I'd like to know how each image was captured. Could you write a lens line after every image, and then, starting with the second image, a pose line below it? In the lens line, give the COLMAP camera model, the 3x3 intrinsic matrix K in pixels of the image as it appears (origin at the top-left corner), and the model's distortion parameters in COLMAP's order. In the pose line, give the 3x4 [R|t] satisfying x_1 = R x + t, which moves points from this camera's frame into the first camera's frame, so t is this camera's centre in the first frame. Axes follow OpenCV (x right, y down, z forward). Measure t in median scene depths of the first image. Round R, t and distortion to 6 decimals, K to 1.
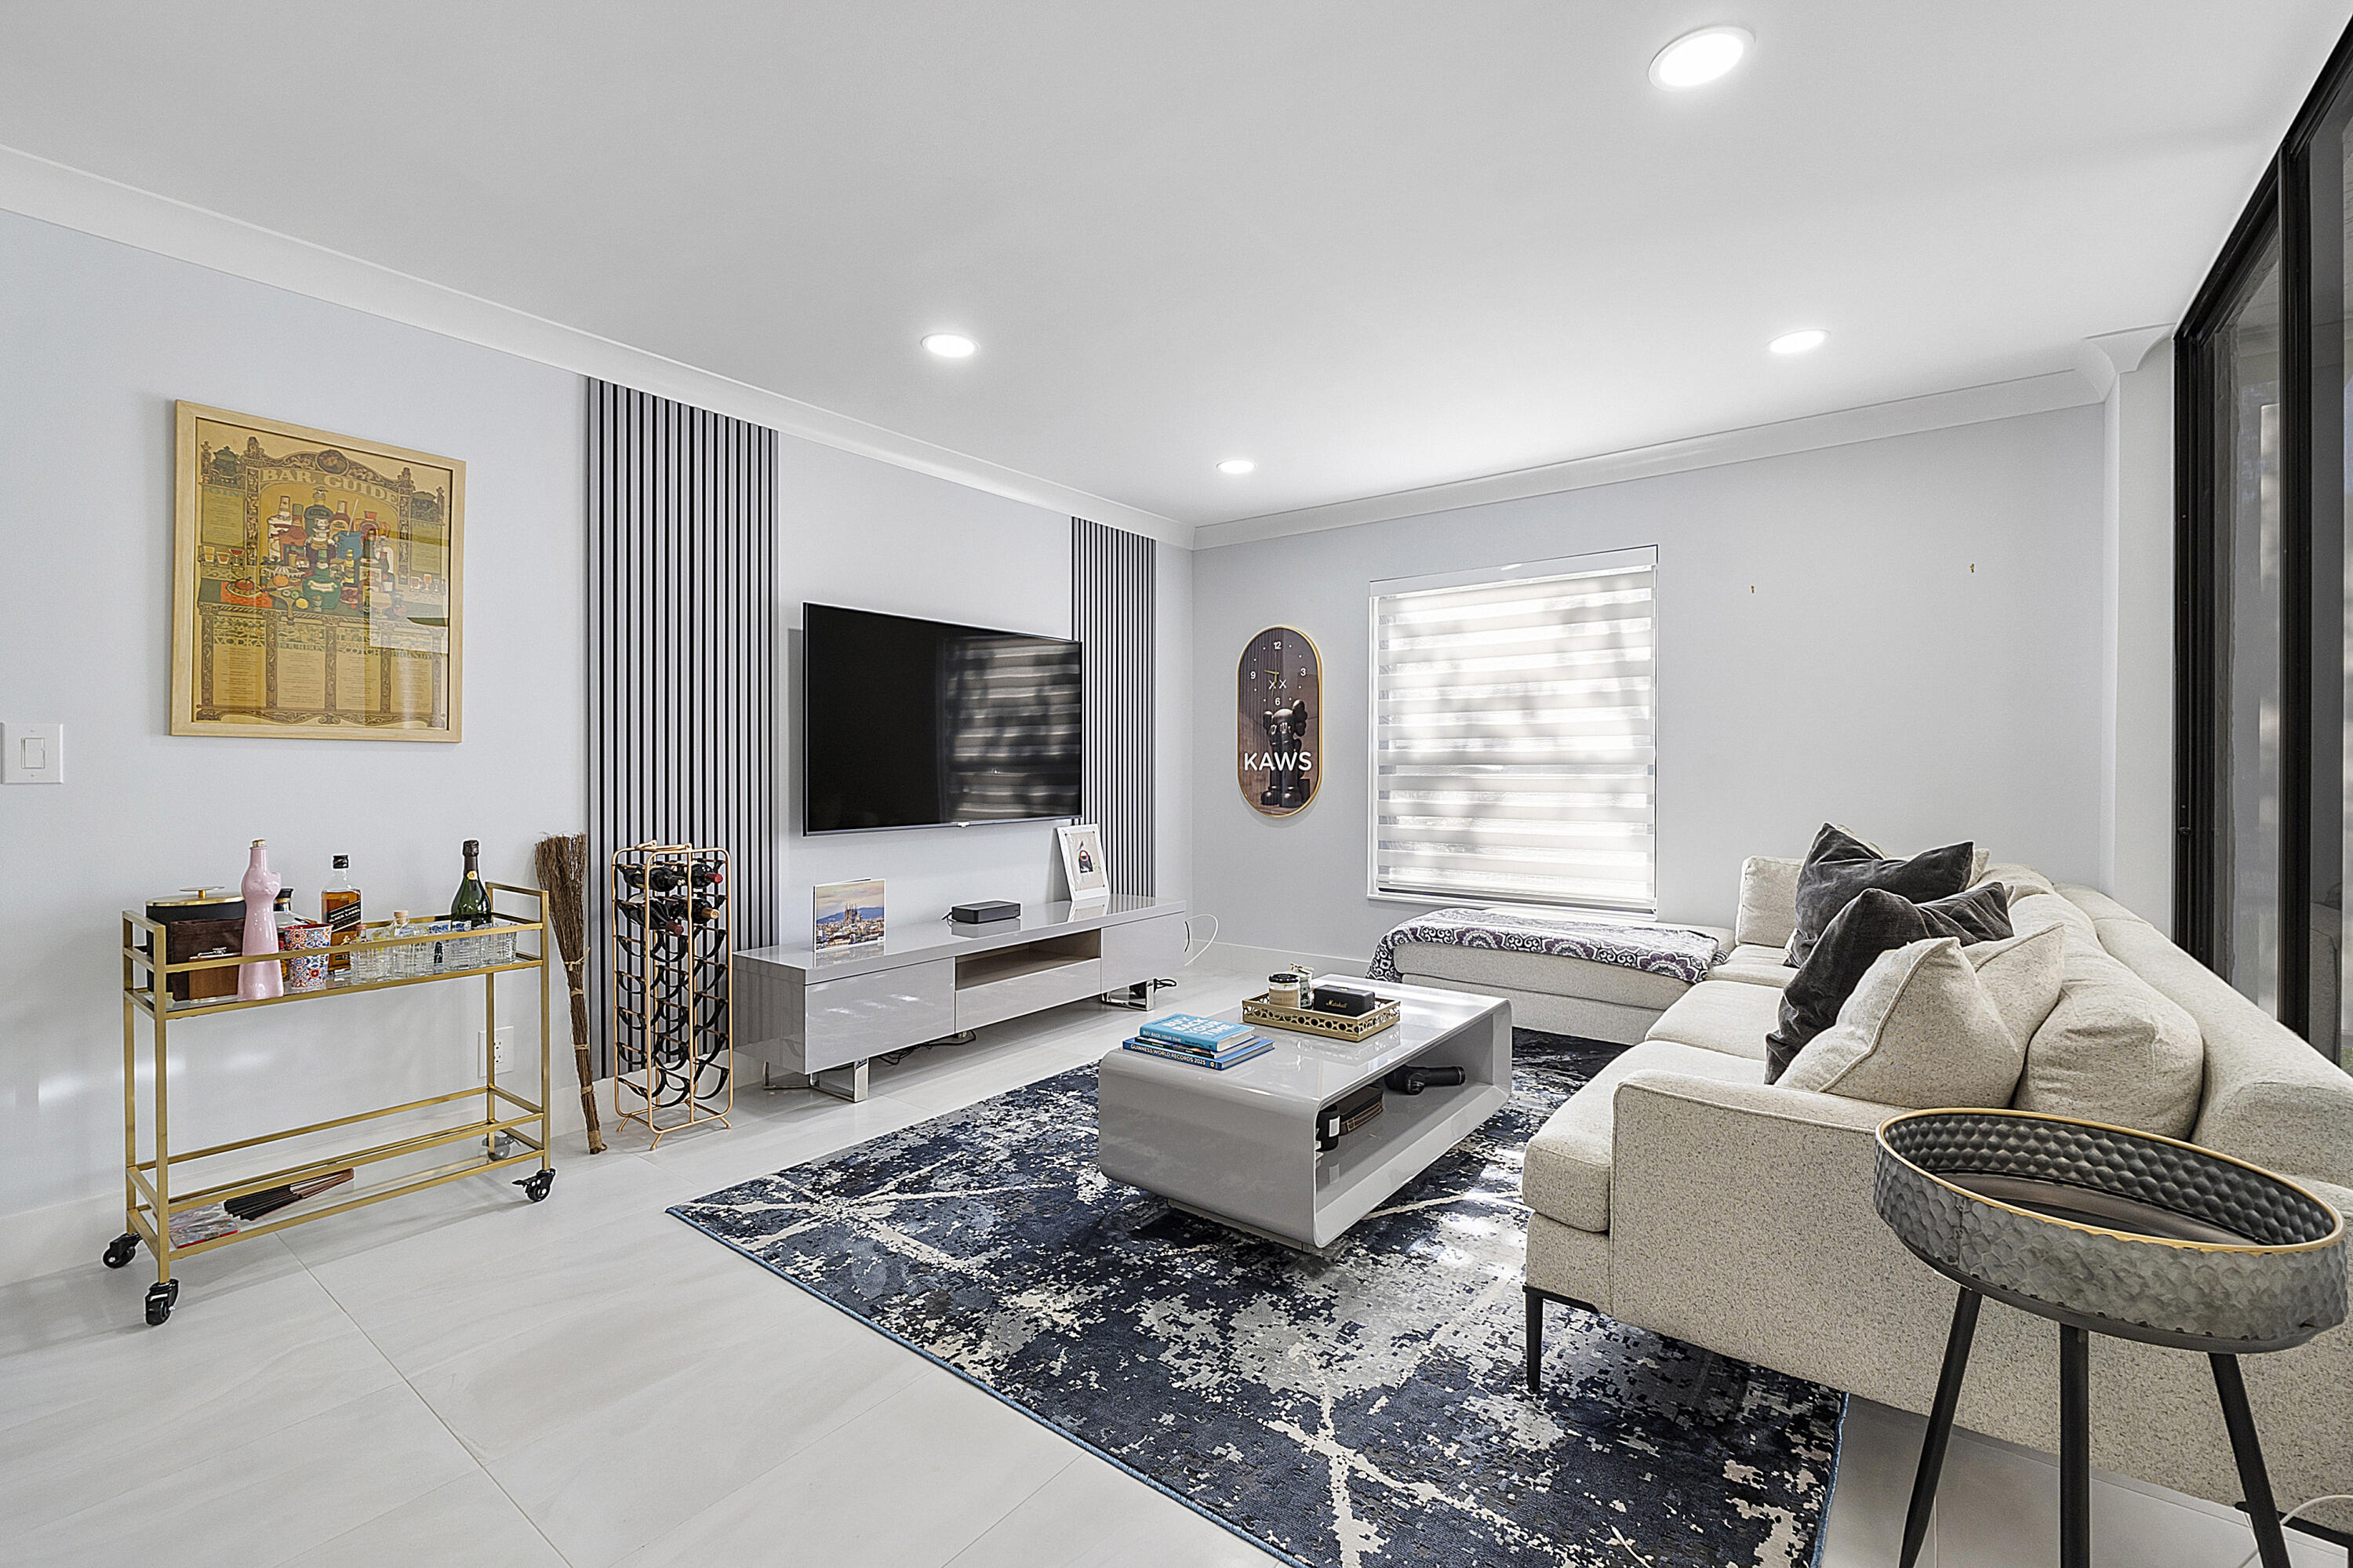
lens RADIAL K [[998.1, 0, 1176.8], [0, 998.1, 770.6], [0, 0, 1]] dist [-0.004995, -0.000553]
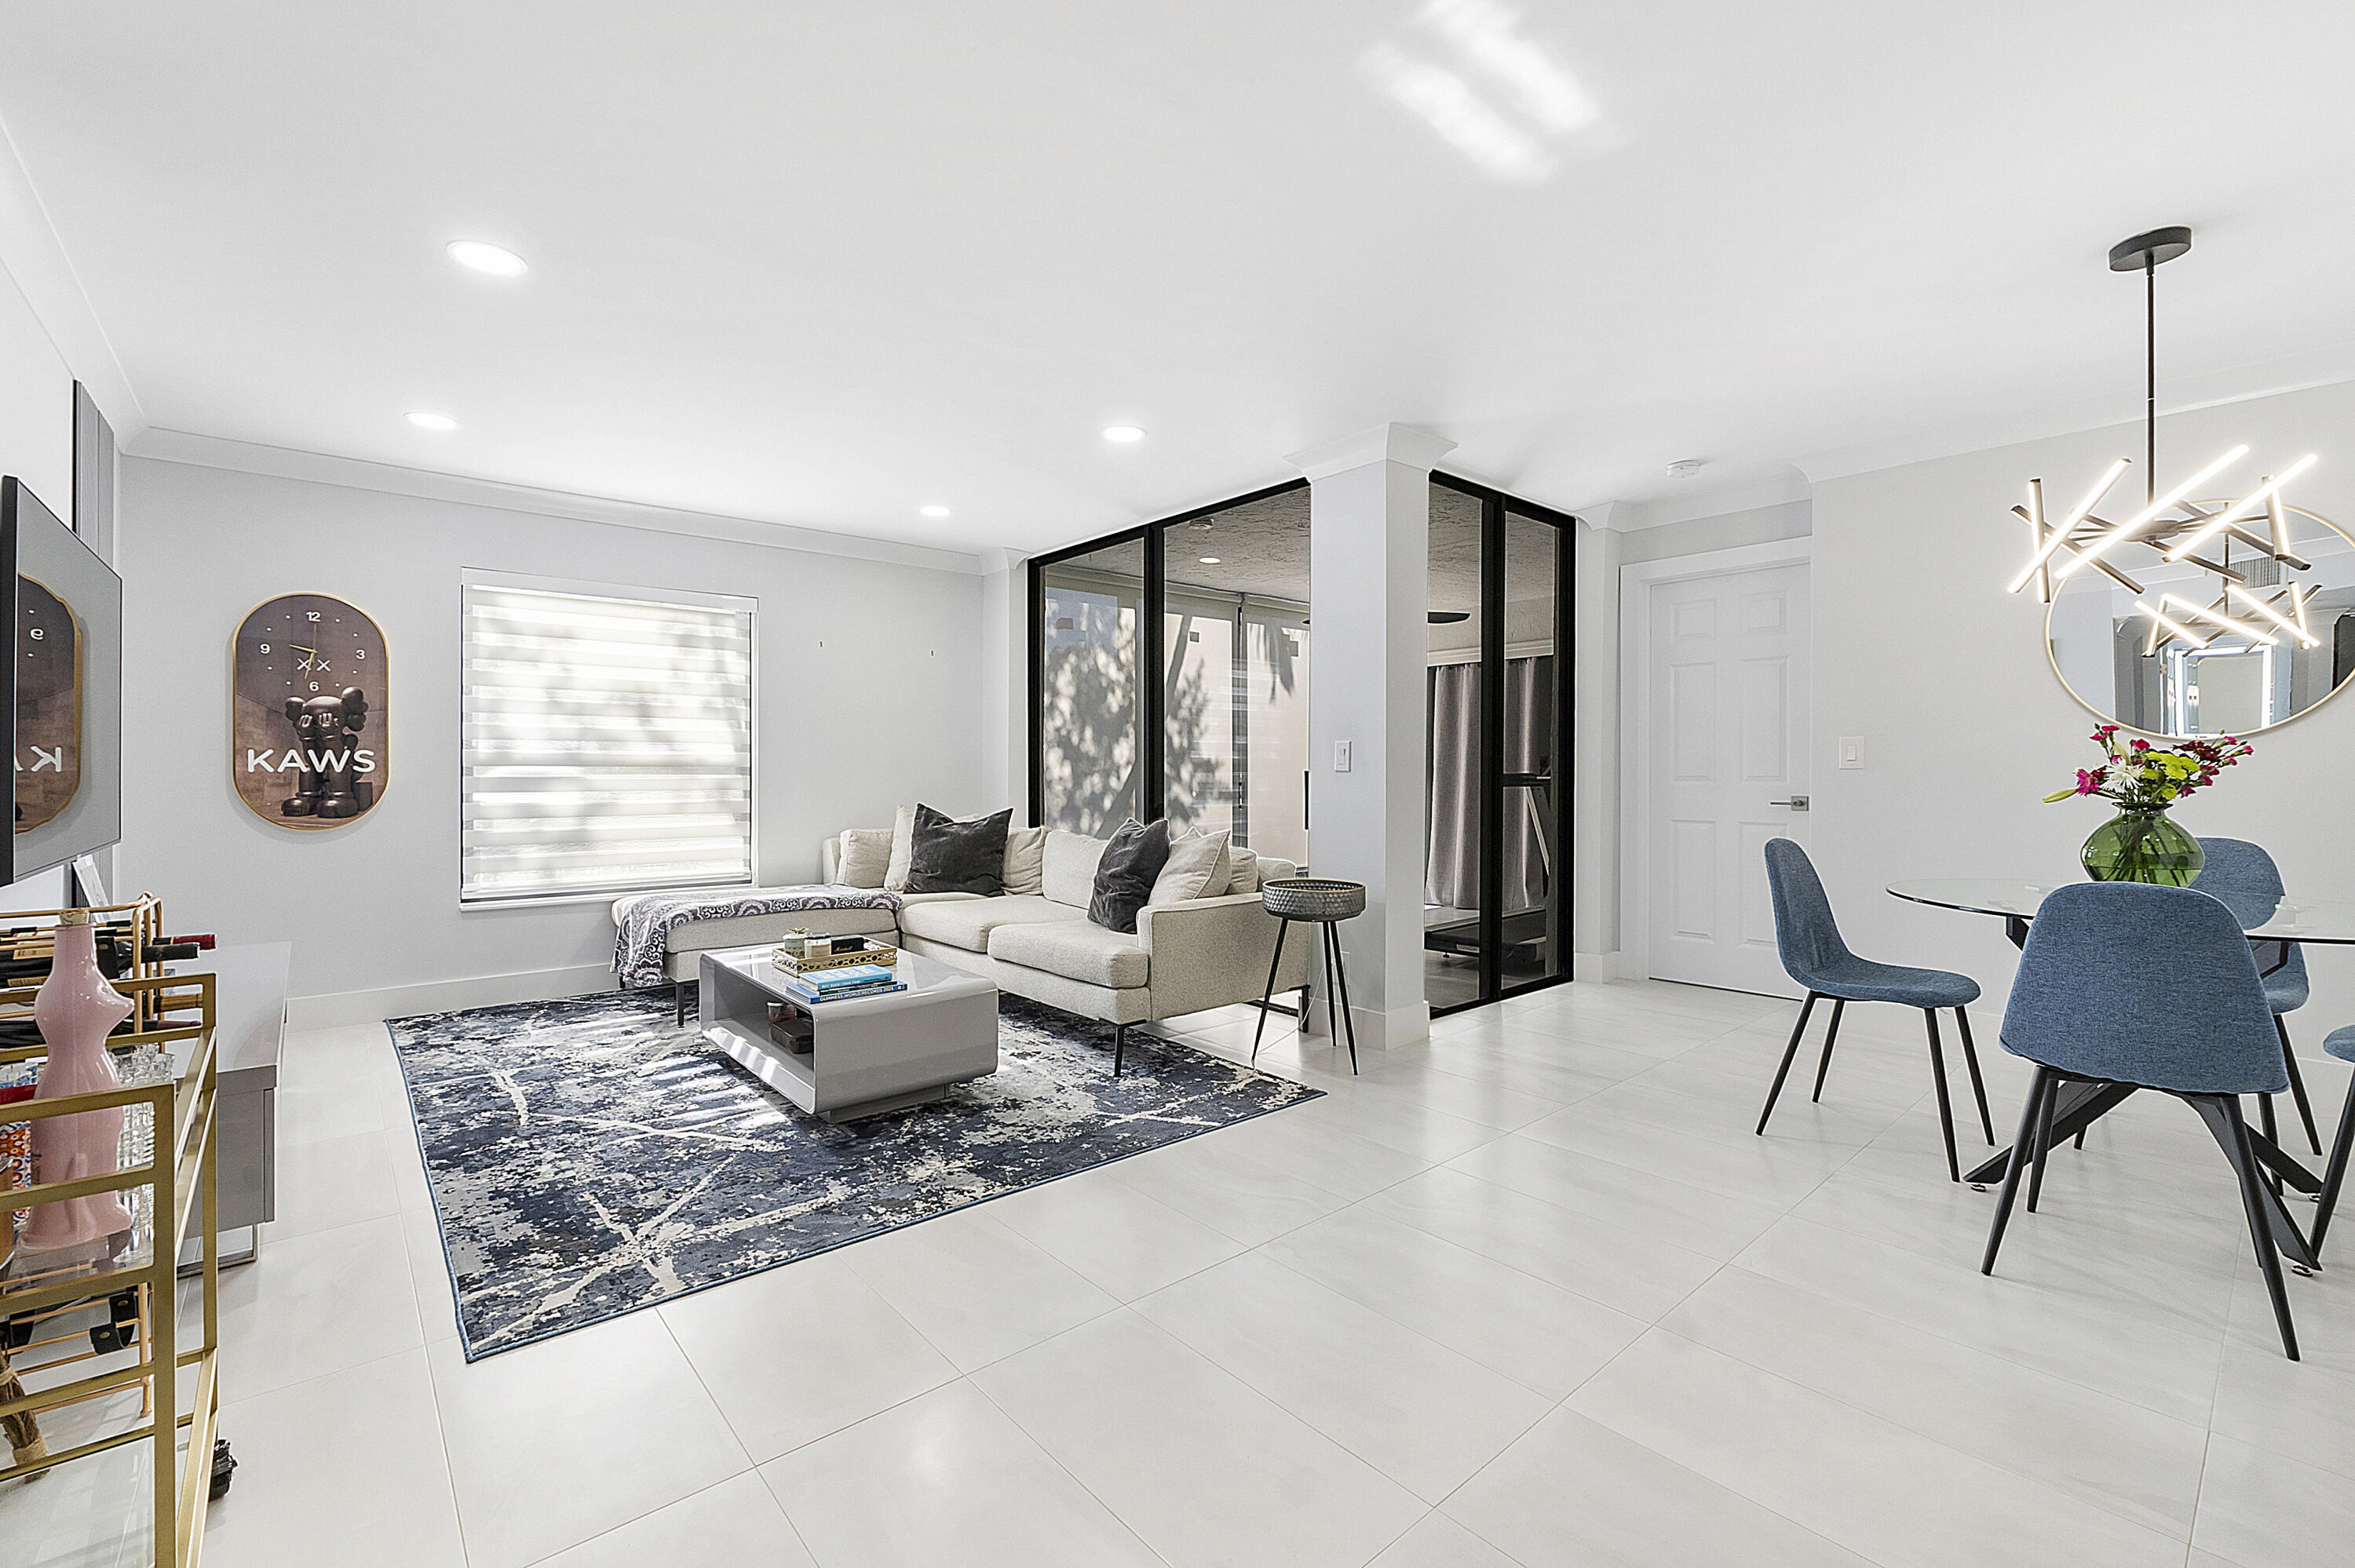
lens RADIAL K [[998.8, 0, 1171.6], [0, 998.8, 771.5], [0, 0, 1]] dist [-0.004995, -0.000553]
pose [[0.212823, -0.000051, 0.977091, -0.772367], [0.003077, 0.999995, -0.000618, 0.002620], [-0.977086, 0.003138, 0.212822, 0.225917]]
